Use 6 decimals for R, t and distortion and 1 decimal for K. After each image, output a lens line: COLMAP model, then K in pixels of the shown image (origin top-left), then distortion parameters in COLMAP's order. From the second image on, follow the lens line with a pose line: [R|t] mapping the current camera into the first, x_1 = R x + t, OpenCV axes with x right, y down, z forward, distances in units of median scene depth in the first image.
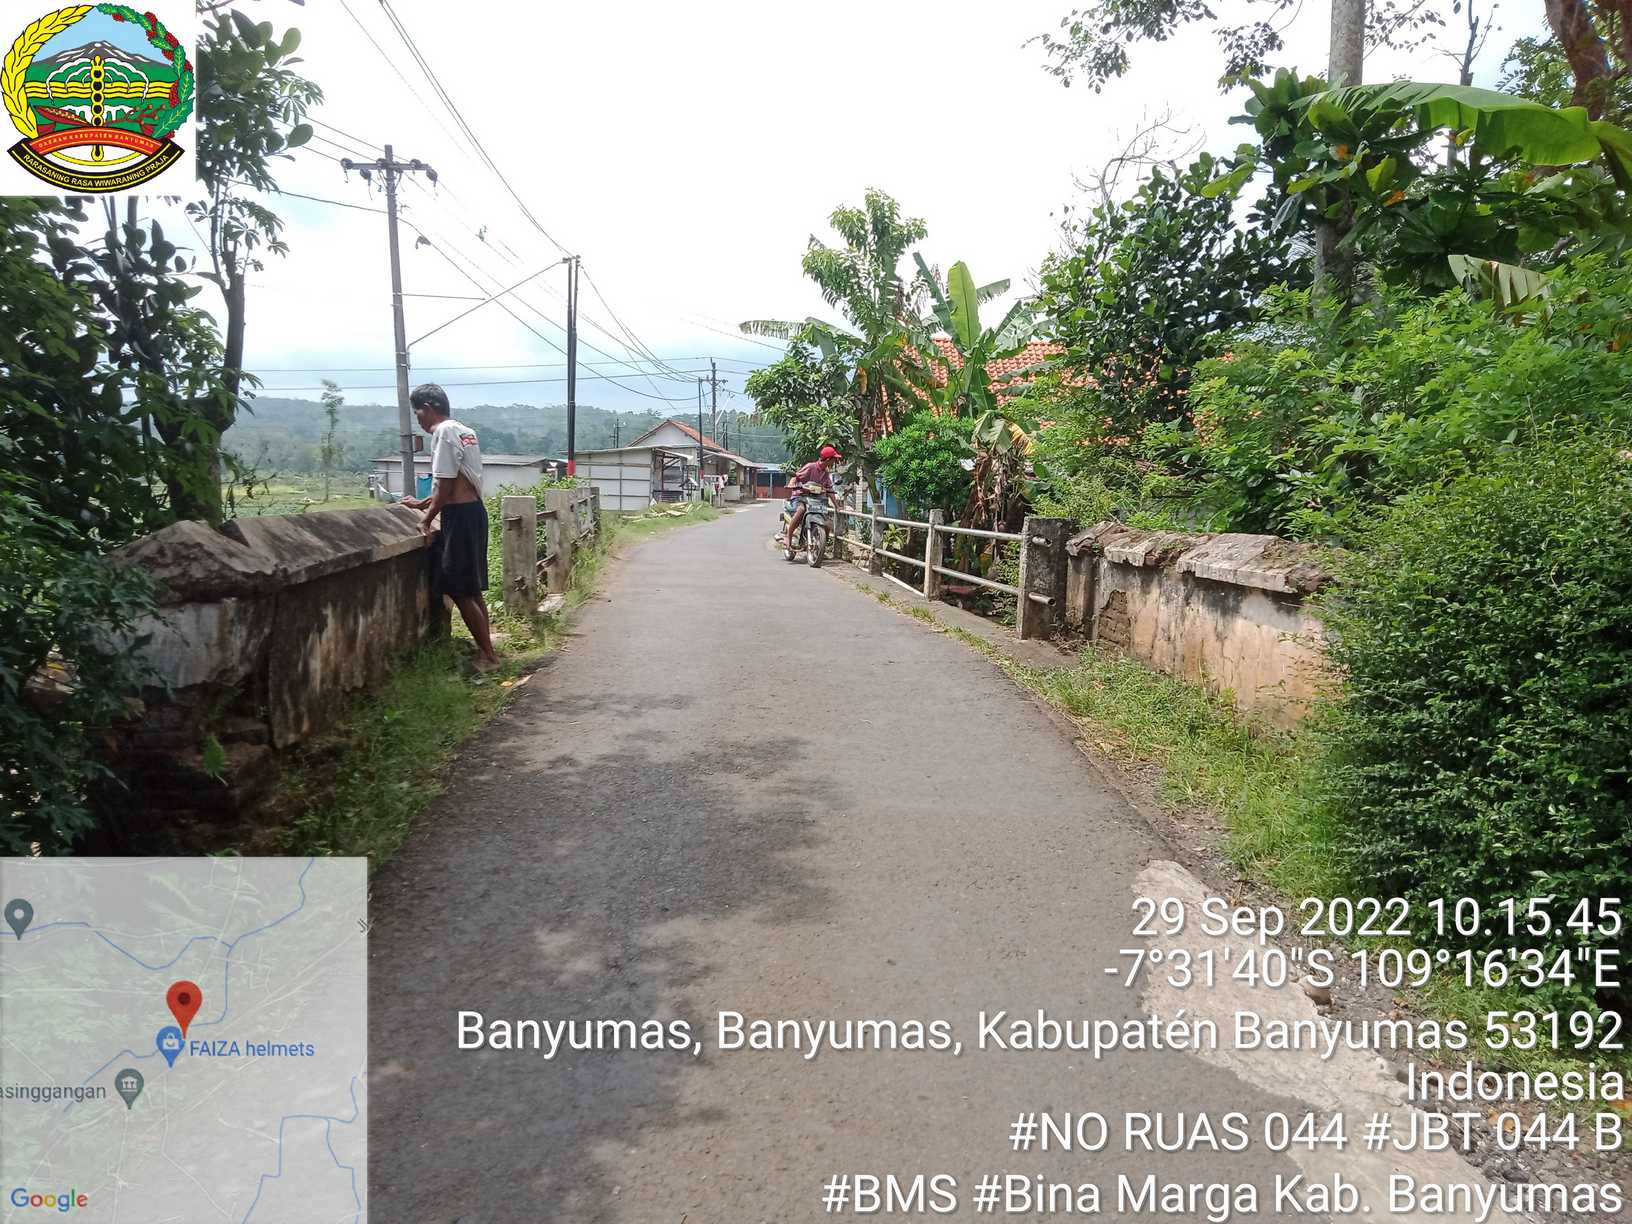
lens RADIAL K [[1208.0, 0, 816.0], [0, 1208.0, 612.0], [0, 0, 1]] dist [0.056257, -0.058684]
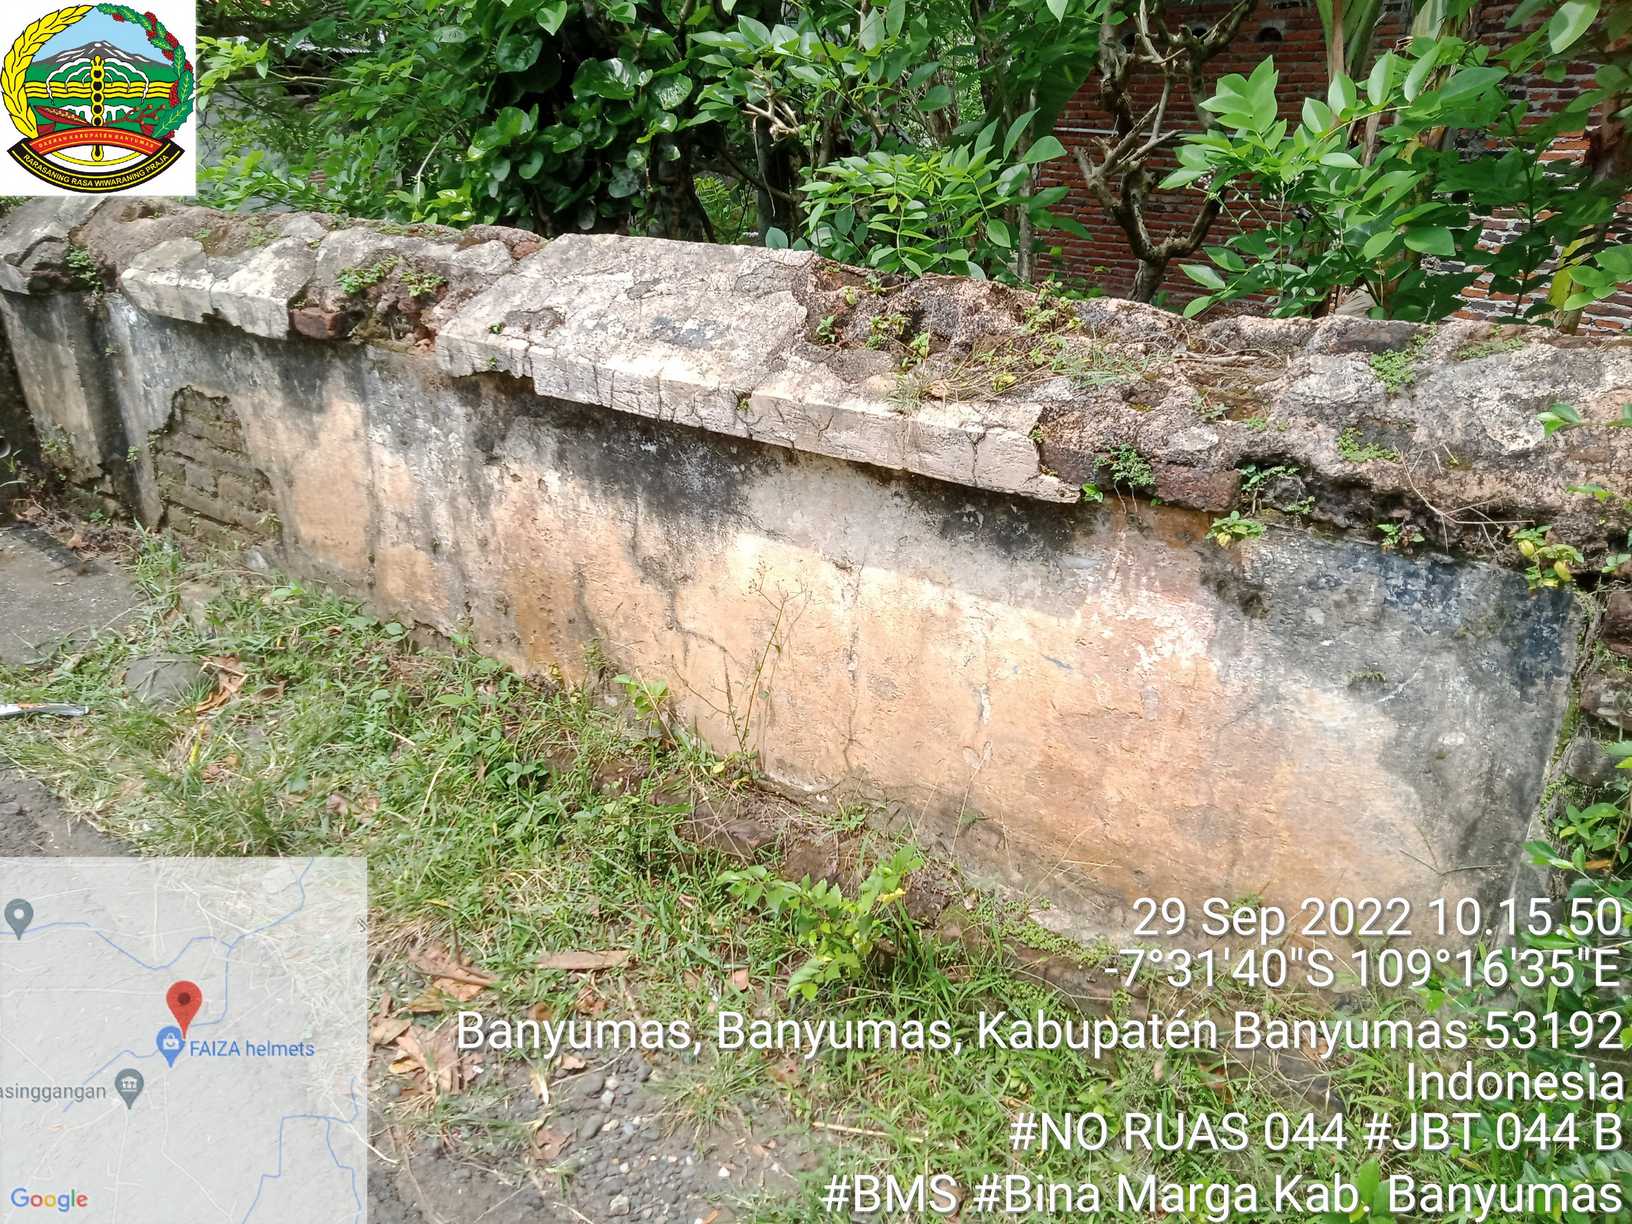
lens RADIAL K [[1208.0, 0, 816.0], [0, 1208.0, 612.0], [0, 0, 1]] dist [0.056257, -0.058684]
pose [[0.688901, -0.319781, 0.650504, 0.128510], [0.096841, 0.929984, 0.354614, -0.074408], [-0.718357, -0.181298, 0.671635, 0.667029]]
